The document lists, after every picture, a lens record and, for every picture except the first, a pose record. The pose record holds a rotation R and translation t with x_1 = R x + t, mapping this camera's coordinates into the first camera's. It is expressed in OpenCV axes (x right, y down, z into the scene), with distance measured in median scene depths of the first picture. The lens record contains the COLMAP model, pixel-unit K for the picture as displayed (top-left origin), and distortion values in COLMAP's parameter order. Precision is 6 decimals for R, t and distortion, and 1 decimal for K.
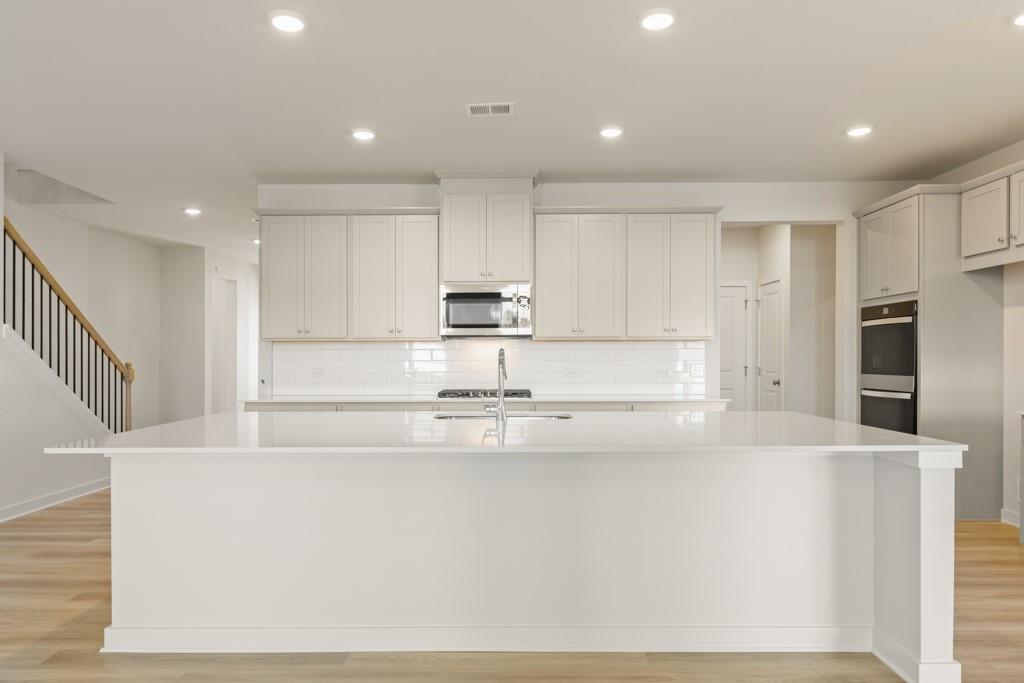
lens RADIAL K [[662.2, 0, 516.3], [0, 662.2, 360.0], [0, 0, 1]] dist [0.000920, -0.000274]
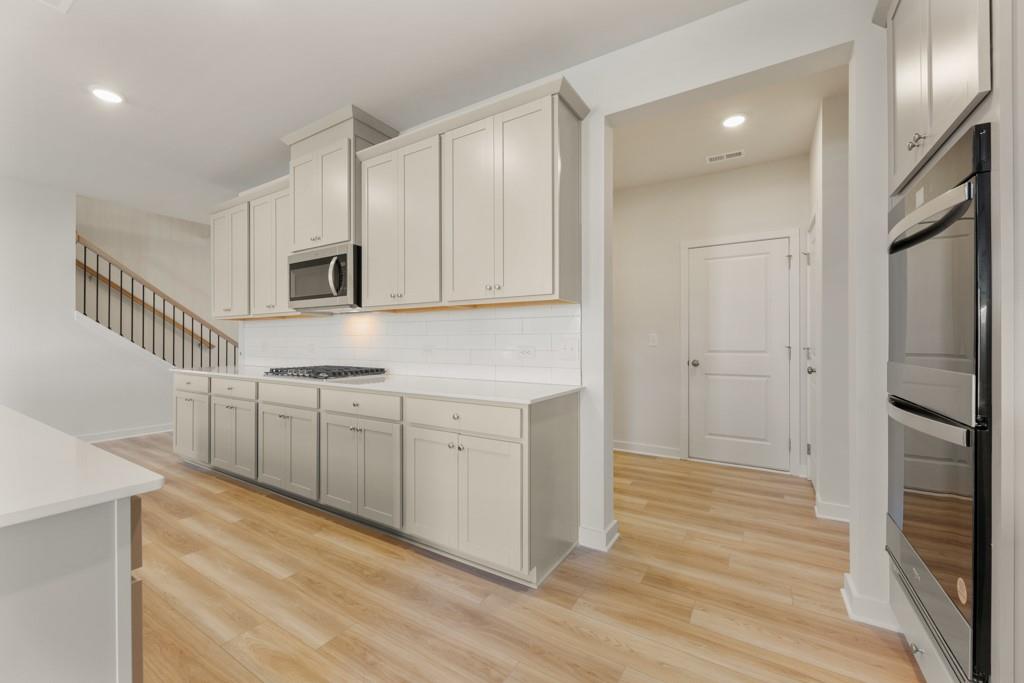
lens RADIAL K [[418.5, 0, 512.0], [0, 418.5, 341.5], [0, 0, 1]] dist [0.002225, 0.000138]
pose [[0.853793, 0.002944, -0.520605, 0.490780], [-0.004087, 0.999991, -0.001049, 0.009317], [0.520597, 0.003024, 0.853797, 0.671488]]
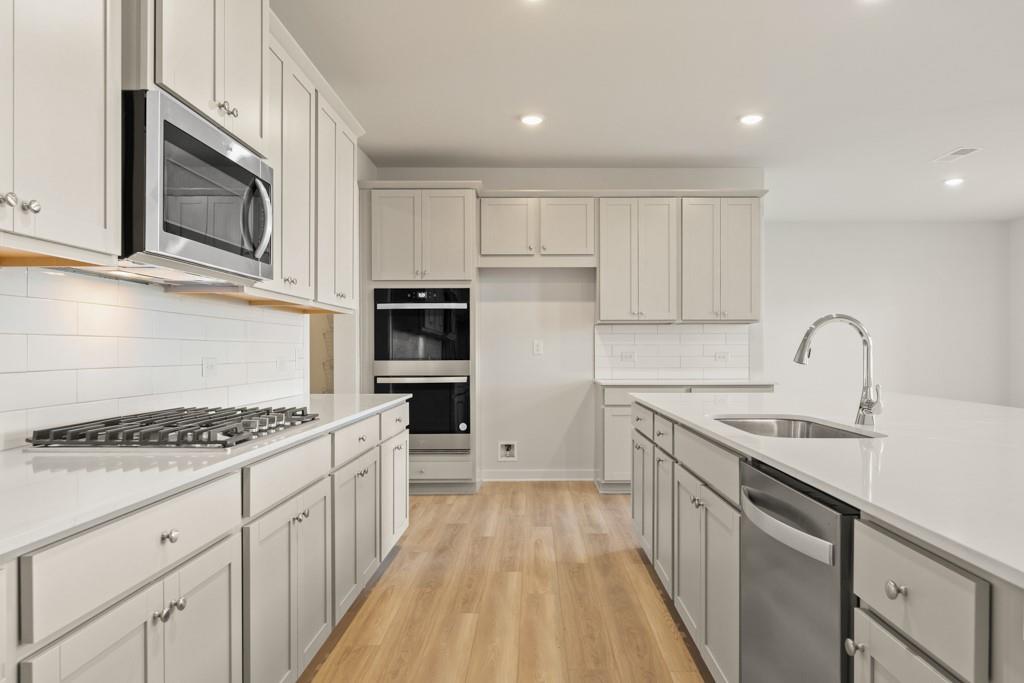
lens RADIAL K [[662.2, 0, 516.3], [0, 662.2, 360.0], [0, 0, 1]] dist [0.000920, -0.000274]
pose [[0.013650, -0.013770, 0.999812, -0.413399], [0.006651, 0.999884, 0.013680, 0.009116], [-0.999885, 0.006463, 0.013740, 0.844296]]
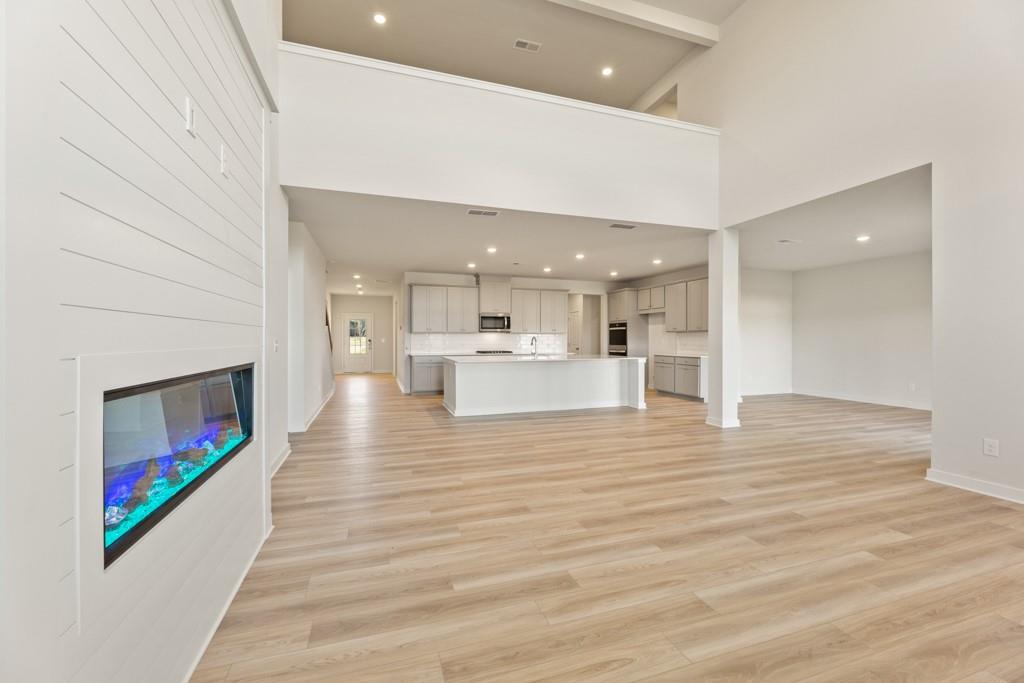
lens RADIAL K [[397.8, 0, 512.0], [0, 397.8, 341.5], [0, 0, 1]] dist [-0.044023, -0.000008]
pose [[0.945314, 0.002136, 0.326155, -0.547837], [-0.000943, 0.999992, -0.003816, 0.012515], [-0.326161, 0.003300, 0.945308, -0.646638]]
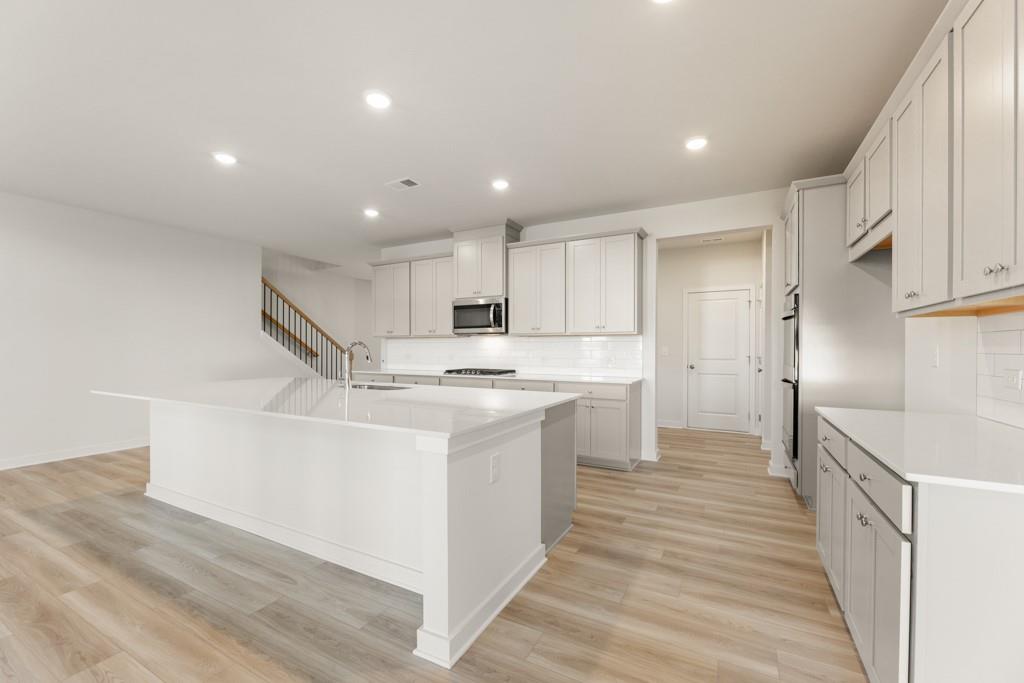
lens RADIAL K [[414.2, 0, 521.8], [0, 414.2, 350.8], [0, 0, 1]] dist [-0.000087, -0.000006]
pose [[0.887097, 0.006860, -0.461531, 0.492637], [-0.005272, 0.999975, 0.004730, -0.002194], [0.461552, -0.001763, 0.887111, 0.217383]]
